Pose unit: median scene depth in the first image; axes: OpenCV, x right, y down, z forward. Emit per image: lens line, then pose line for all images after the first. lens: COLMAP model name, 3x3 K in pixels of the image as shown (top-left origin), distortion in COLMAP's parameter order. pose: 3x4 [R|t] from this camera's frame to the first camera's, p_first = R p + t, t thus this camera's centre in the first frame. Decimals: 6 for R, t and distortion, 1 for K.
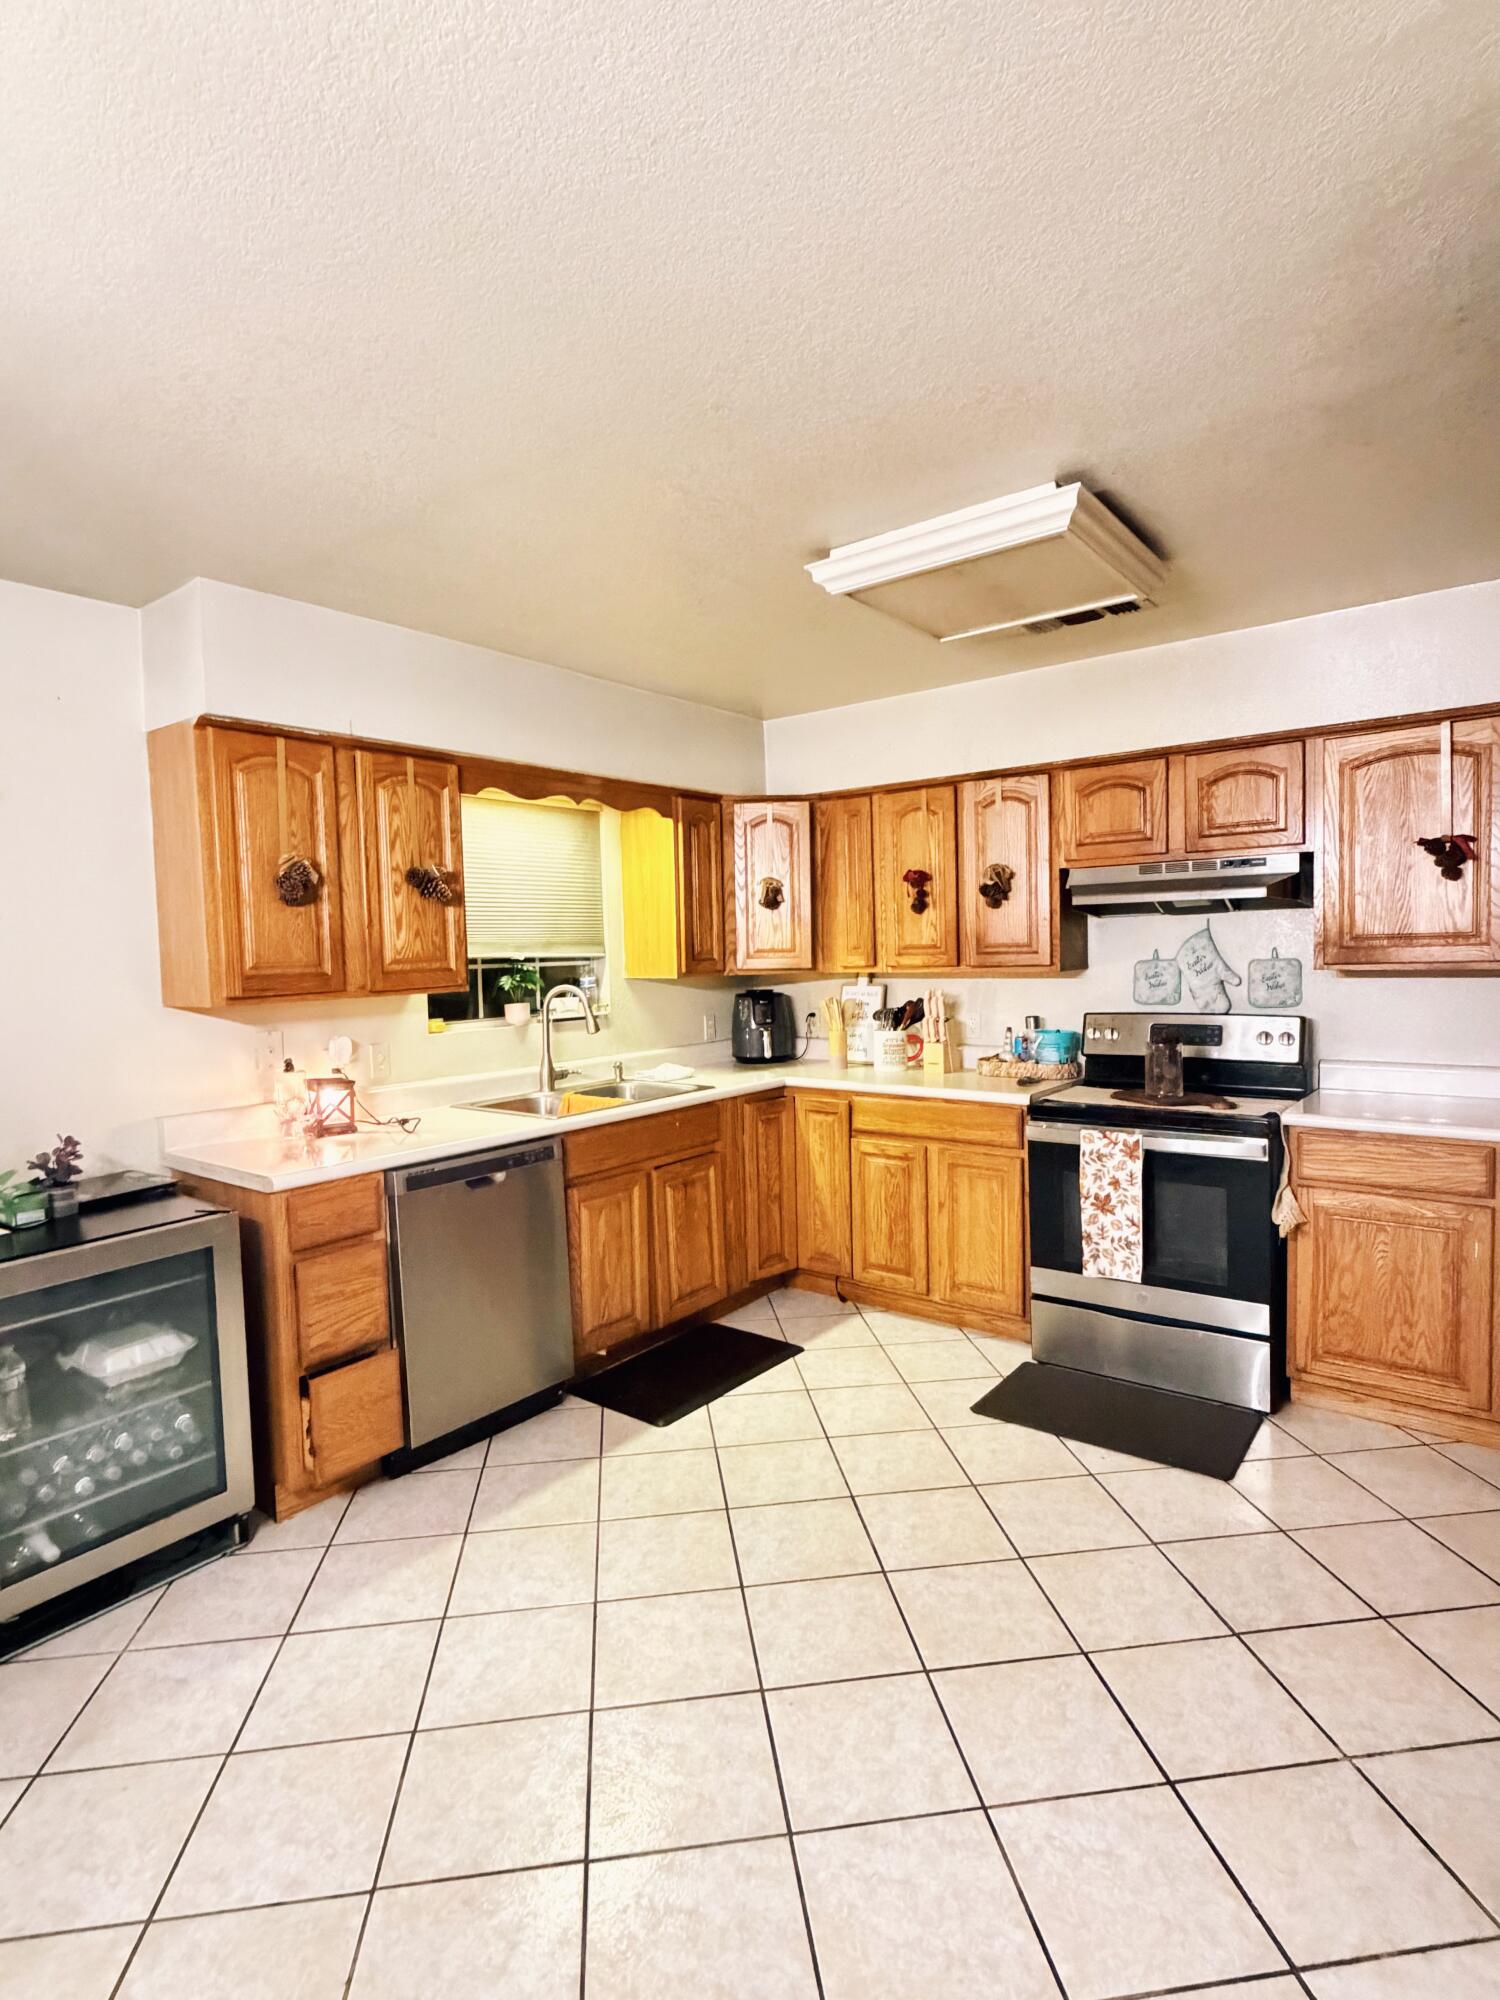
lens RADIAL K [[1025.4, 0, 742.5], [0, 1025.4, 993.2], [0, 0, 1]] dist [-0.002660, -0.004348]
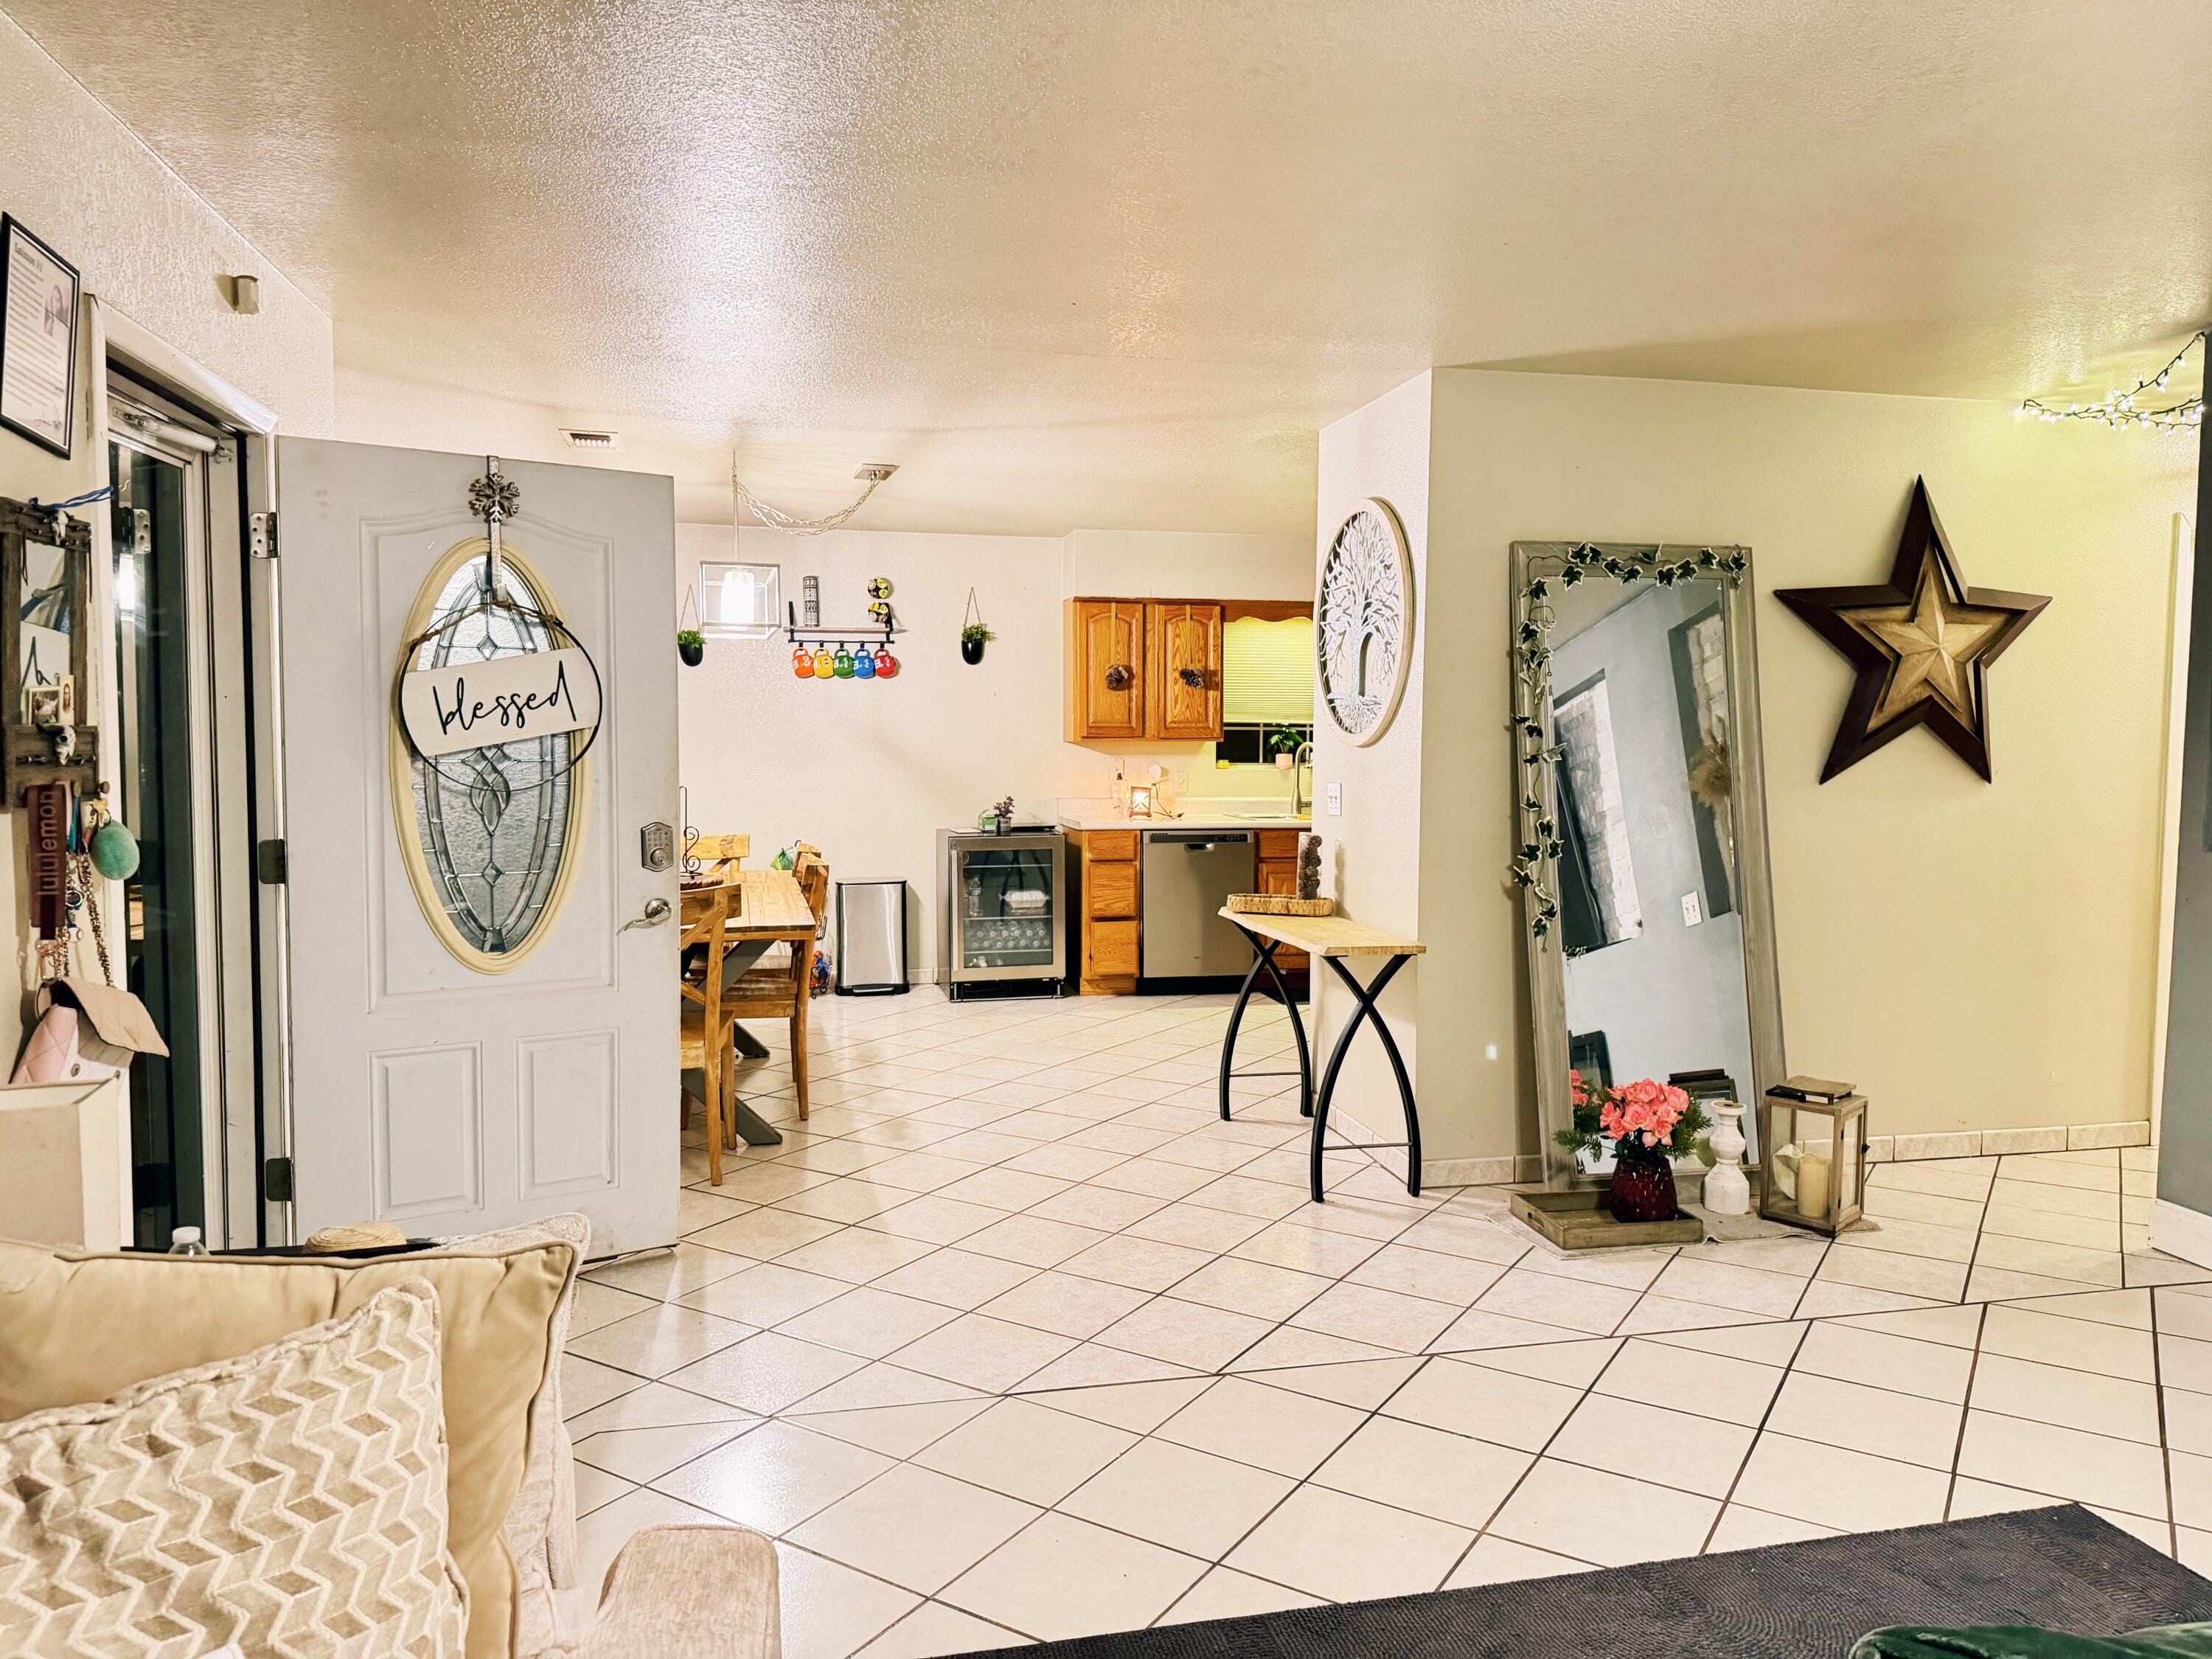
lens RADIAL K [[1562.0, 0, 1106.9], [0, 1562.0, 825.8], [0, 0, 1]] dist [-0.006390, -0.002494]
pose [[0.776356, 0.069589, -0.626442, 1.260668], [-0.054644, 0.997575, 0.043097, 0.037502], [0.627922, 0.000773, 0.778276, -1.155689]]
